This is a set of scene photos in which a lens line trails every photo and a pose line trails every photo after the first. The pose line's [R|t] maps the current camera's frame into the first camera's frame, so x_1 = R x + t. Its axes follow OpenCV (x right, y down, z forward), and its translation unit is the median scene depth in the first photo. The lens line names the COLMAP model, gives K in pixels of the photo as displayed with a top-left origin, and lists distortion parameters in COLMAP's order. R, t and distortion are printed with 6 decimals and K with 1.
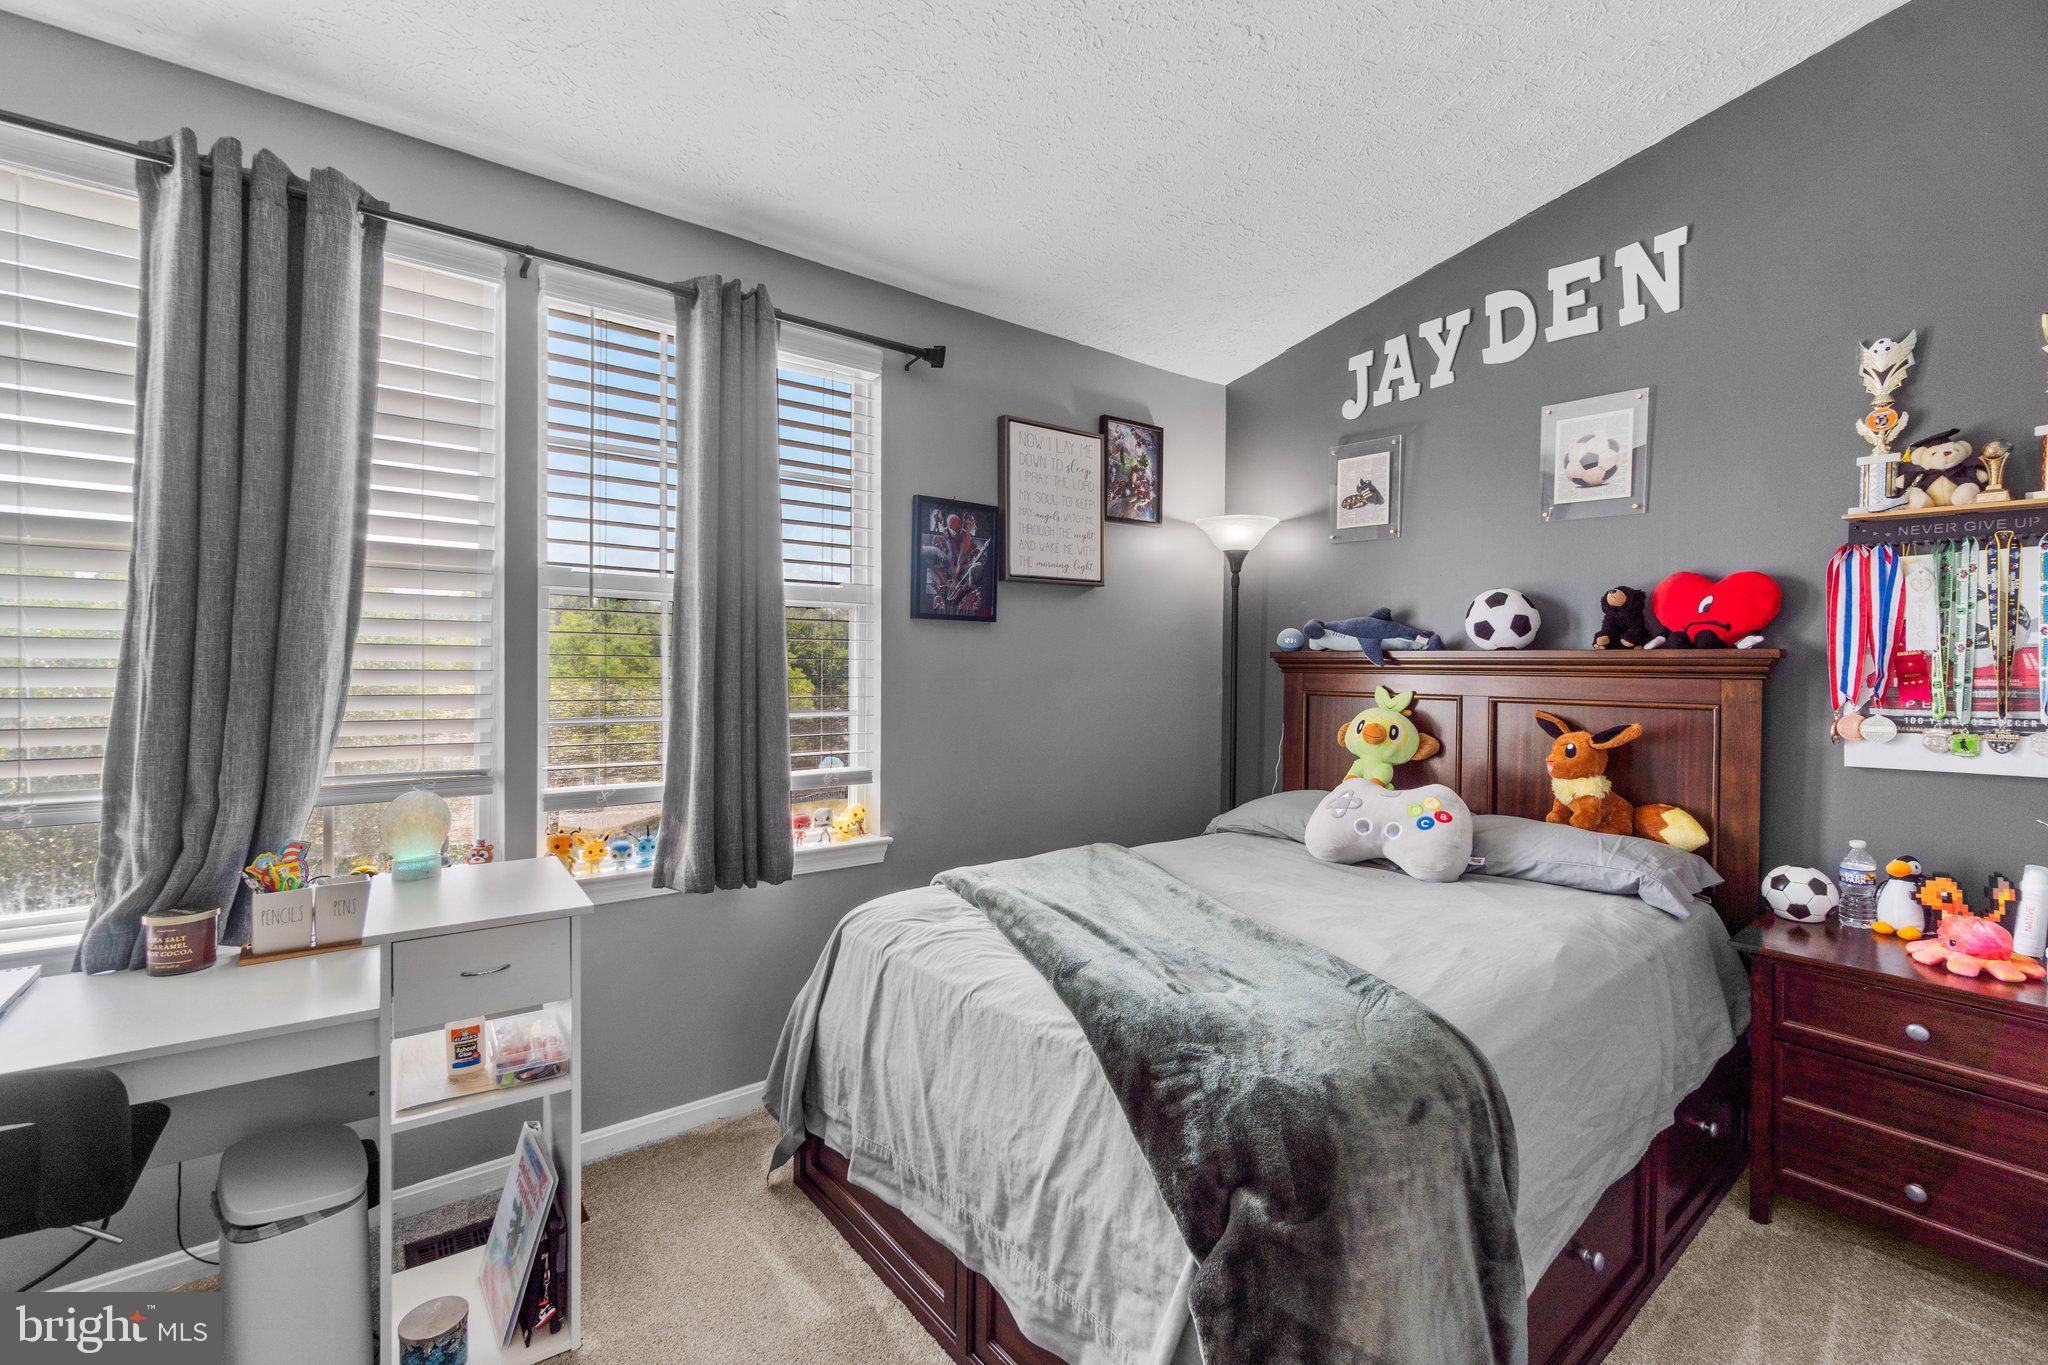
lens RADIAL K [[884.9, 0, 1027.0], [0, 884.9, 667.9], [0, 0, 1]] dist [-0.003634, 0.002447]
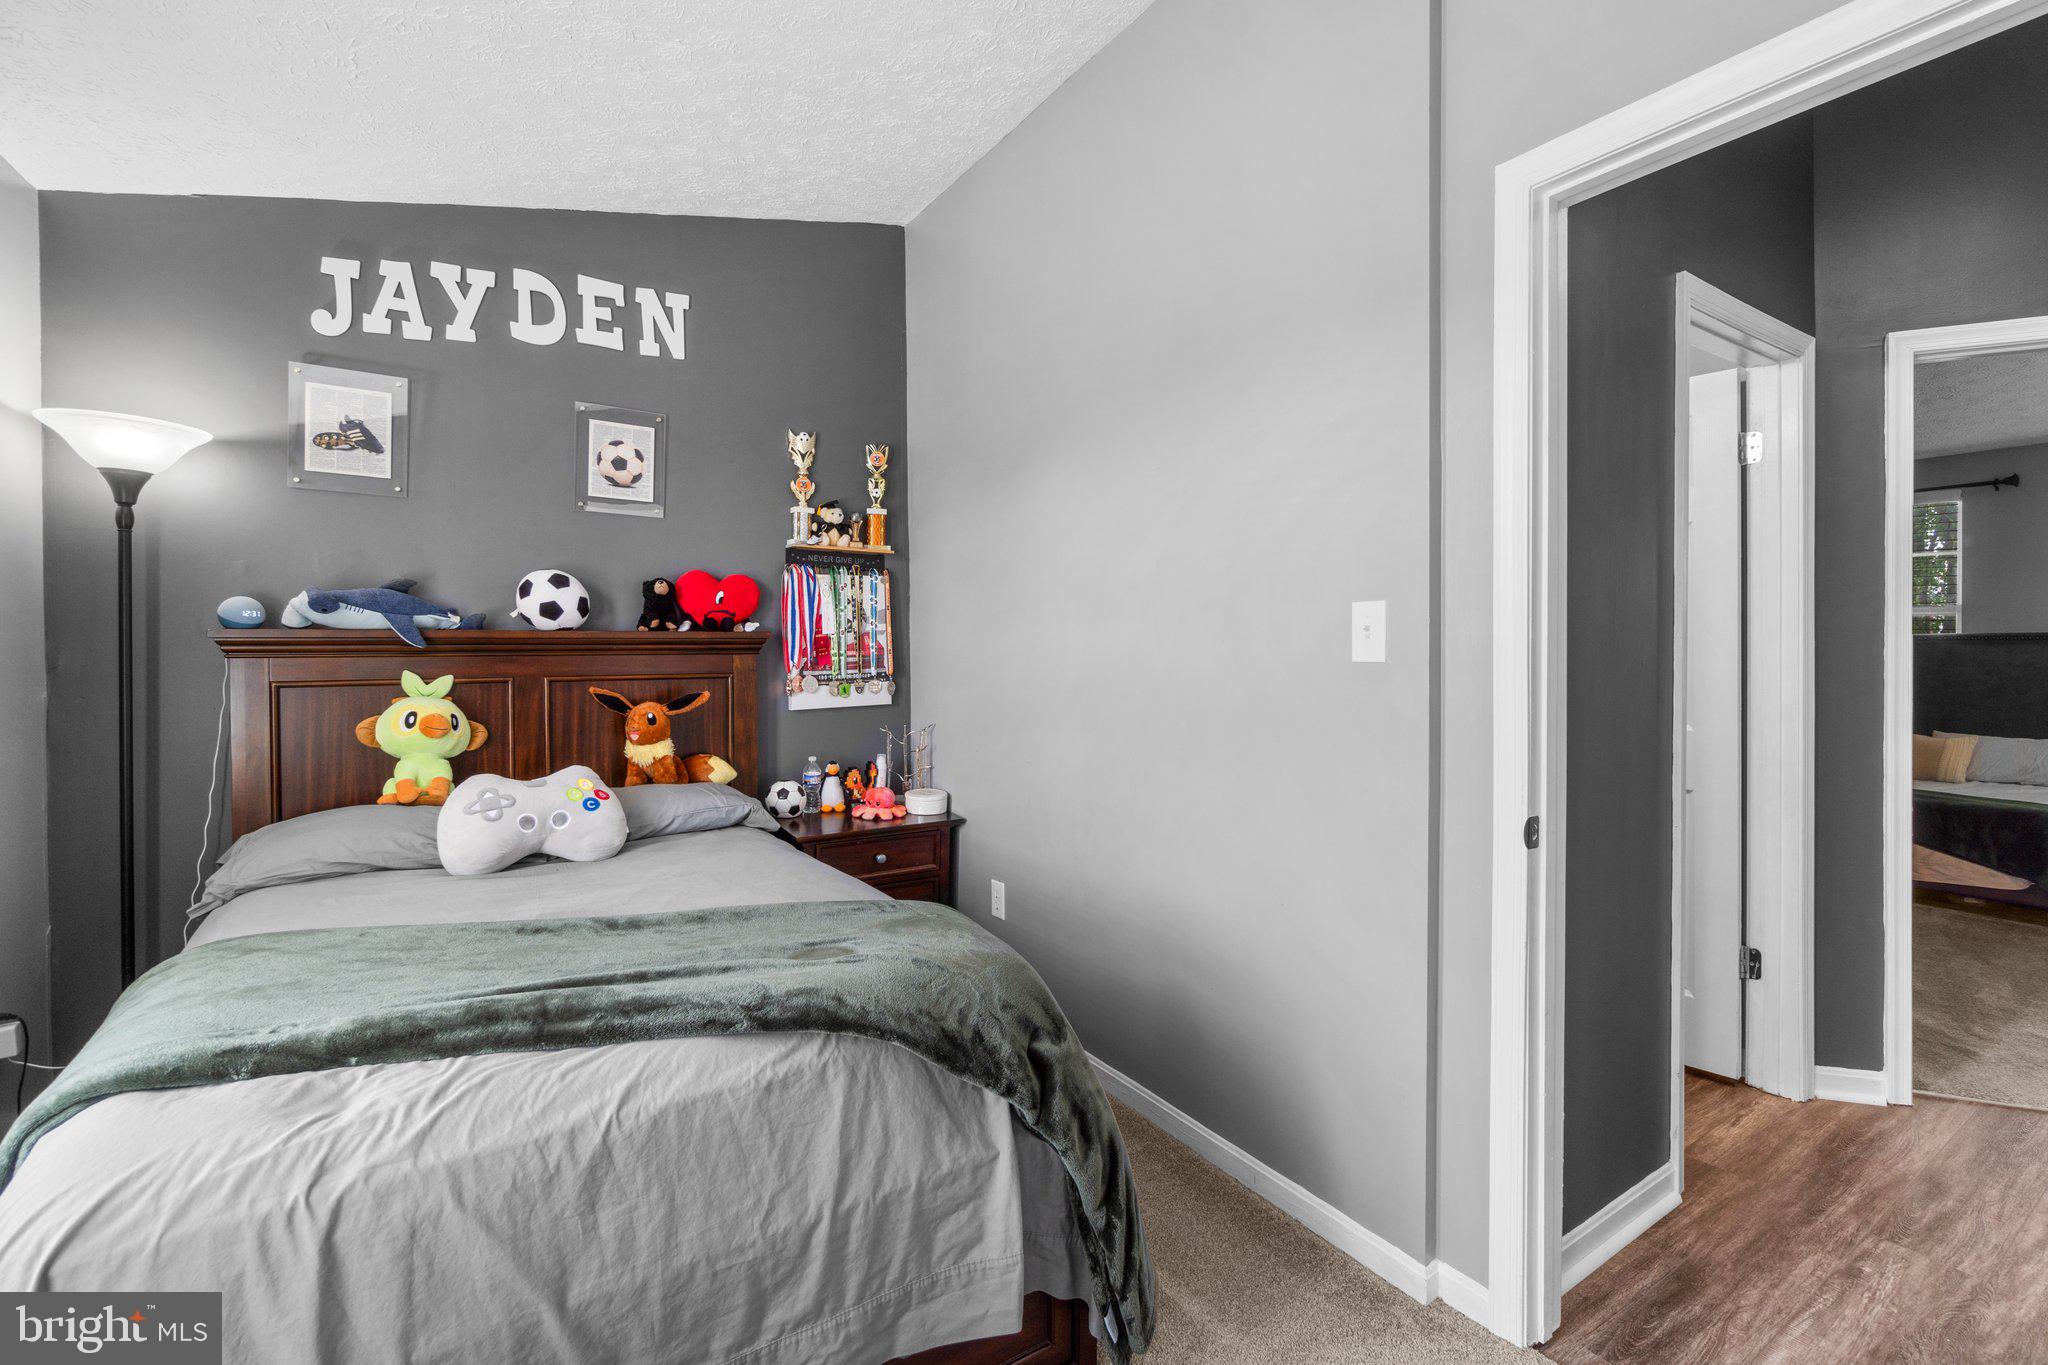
lens RADIAL K [[884.9, 0, 1040.6], [0, 884.9, 651.8], [0, 0, 1]] dist [-0.003634, 0.002447]
pose [[0.099582, -0.017113, 0.994882, -0.491596], [0.008171, 0.999832, 0.016380, -0.008852], [-0.994996, 0.006498, 0.099705, 0.395647]]
